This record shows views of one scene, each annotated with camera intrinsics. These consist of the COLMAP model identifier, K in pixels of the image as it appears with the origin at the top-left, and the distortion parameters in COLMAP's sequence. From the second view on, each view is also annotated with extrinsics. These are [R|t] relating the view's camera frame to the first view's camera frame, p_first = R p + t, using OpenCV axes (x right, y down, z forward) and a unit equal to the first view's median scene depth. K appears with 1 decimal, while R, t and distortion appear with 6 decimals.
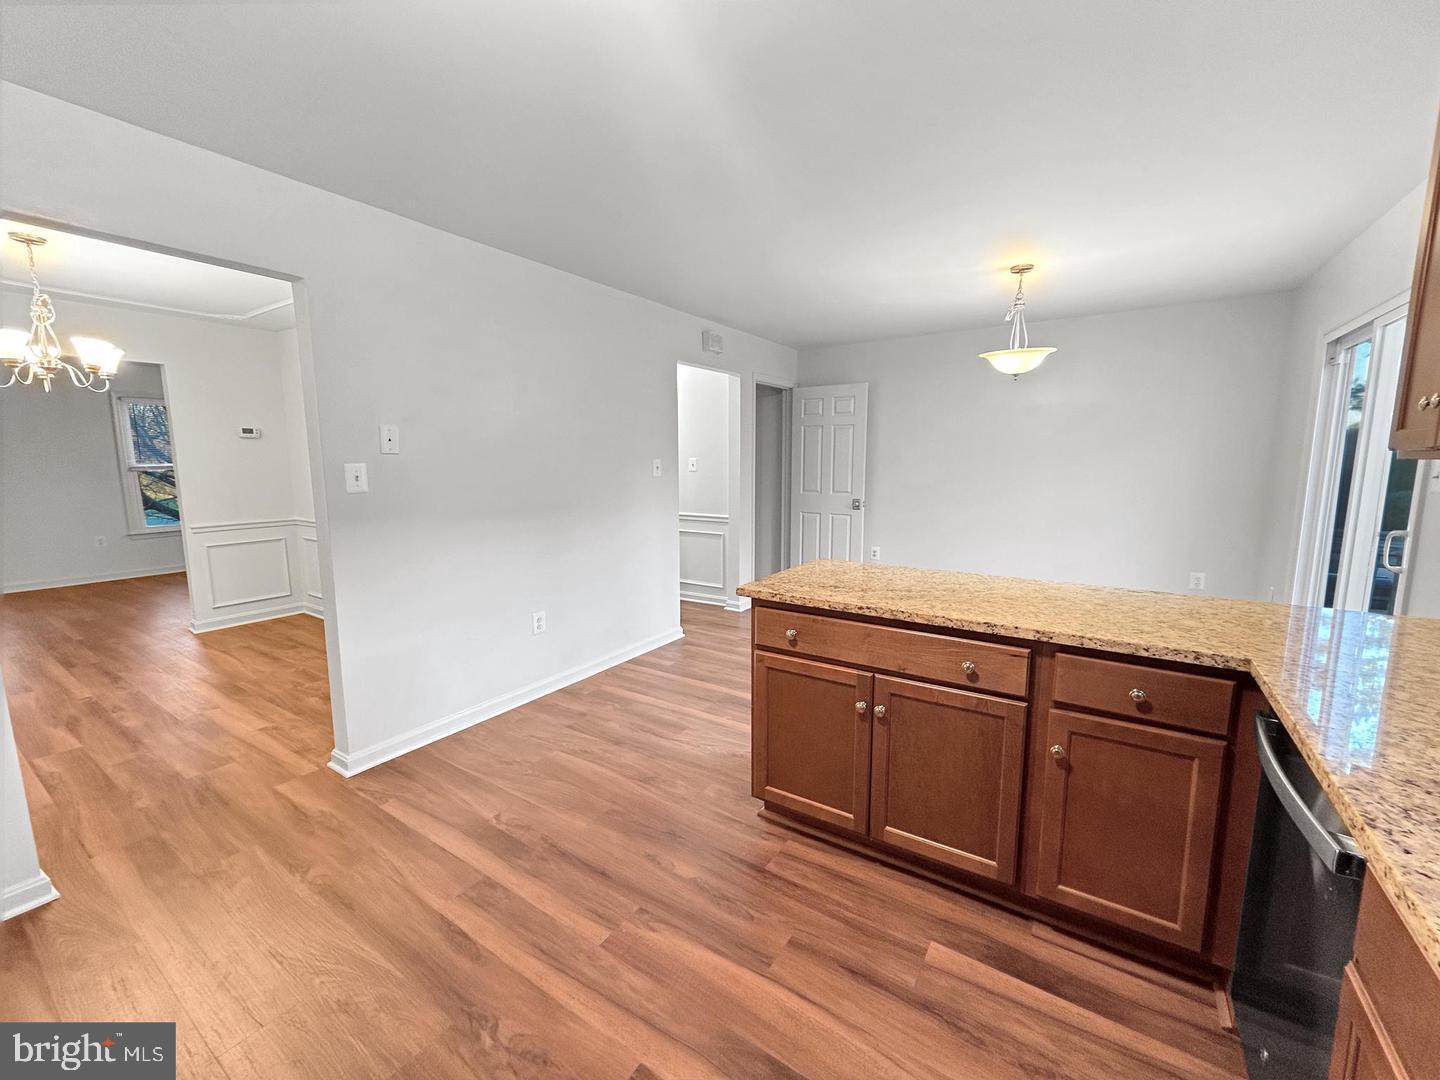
lens RADIAL K [[587.6, 0, 724.2], [0, 587.6, 539.4], [0, 0, 1]] dist [0.005213, 0.000041]
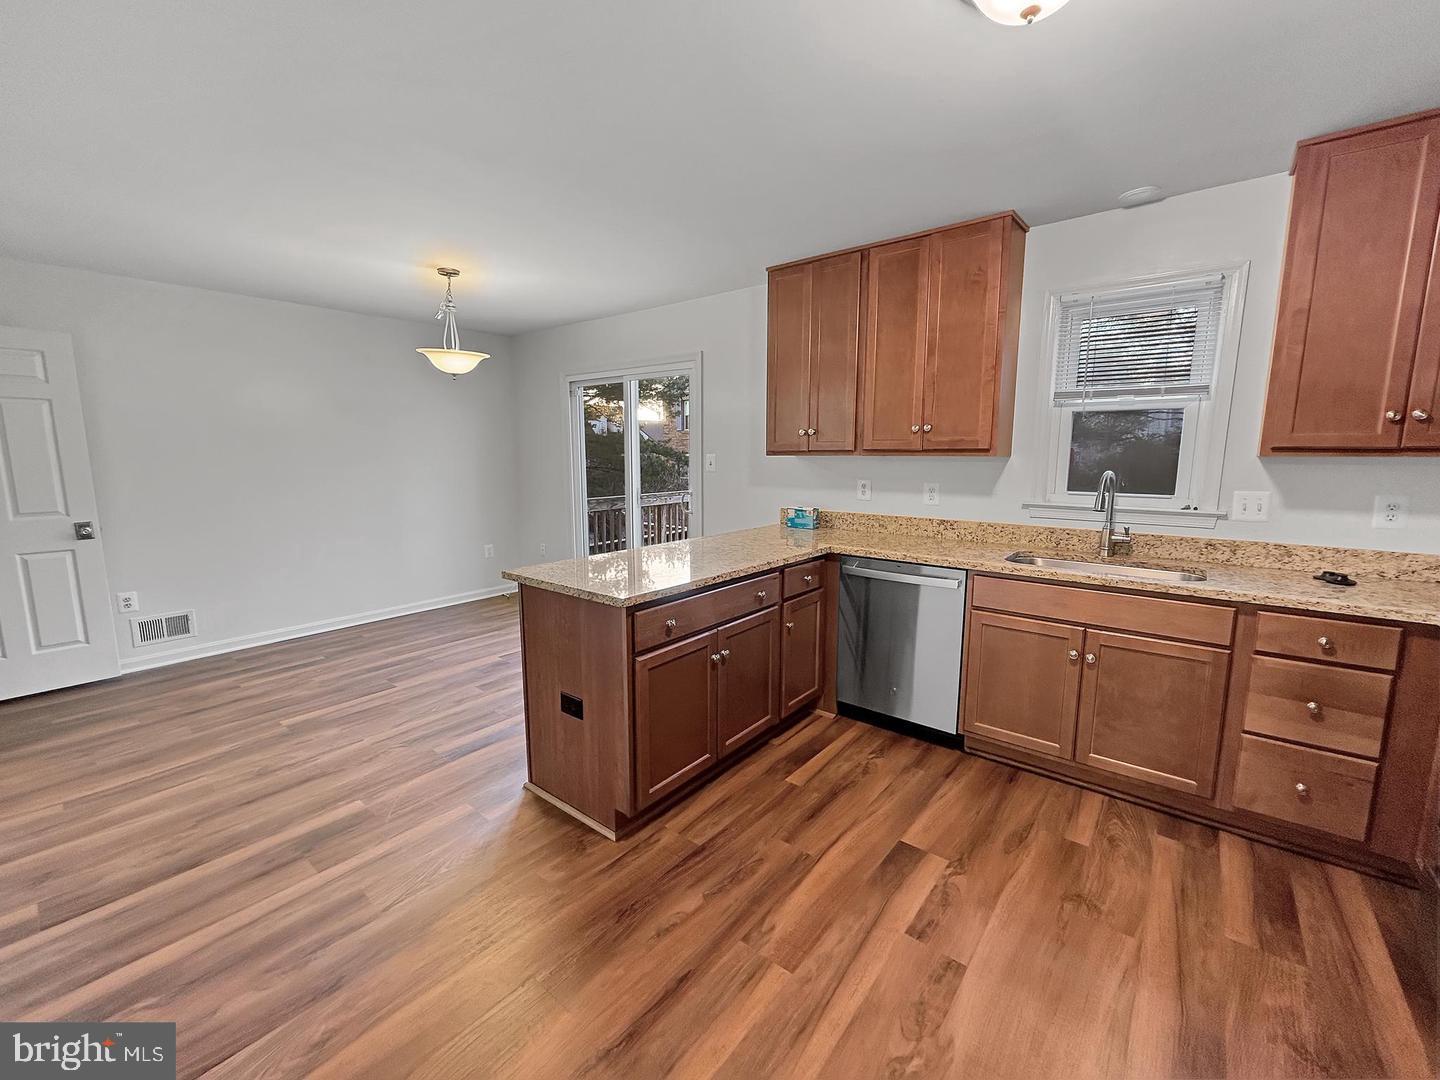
lens RADIAL K [[587.6, 0, 724.2], [0, 587.6, 539.4], [0, 0, 1]] dist [0.005213, 0.000041]
pose [[0.097771, -0.141239, 0.985136, -0.924995], [0.137019, 0.982362, 0.127242, -0.111442], [-0.985732, 0.122541, 0.115399, 0.803262]]
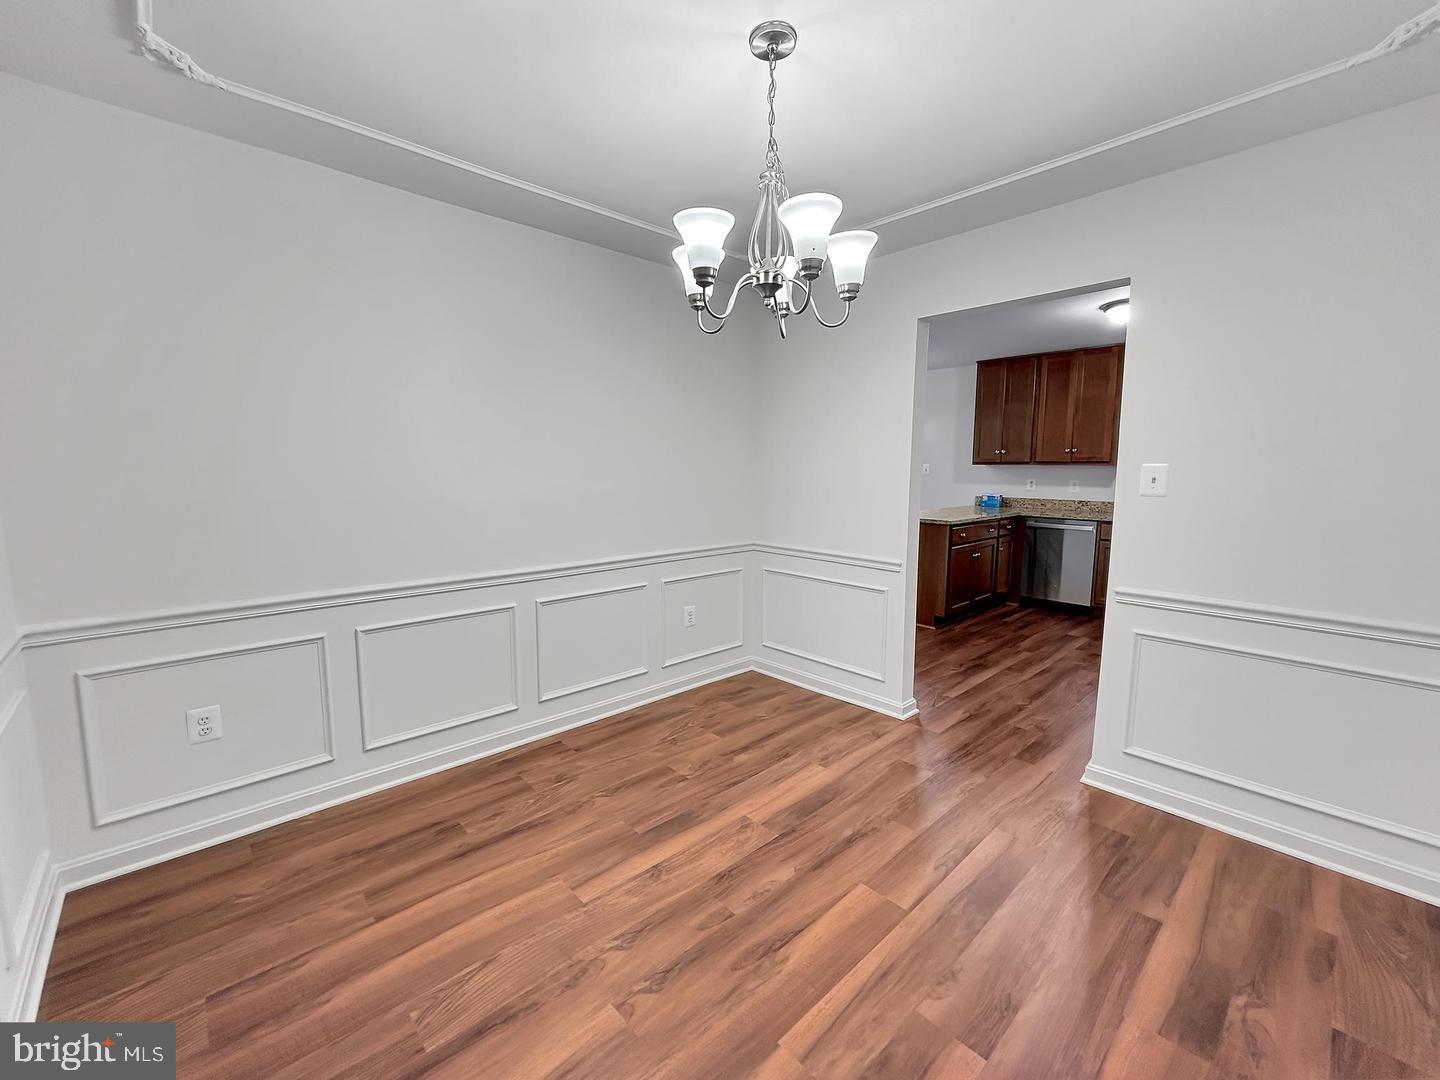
lens RADIAL K [[588.3, 0, 702.9], [0, 588.3, 539.1], [0, 0, 1]] dist [-0.003002, -0.000415]
pose [[0.256265, -0.125287, 0.958453, -2.647417], [0.127058, 0.987327, 0.095089, -0.209337], [-0.958219, 0.097411, 0.268936, 1.449085]]
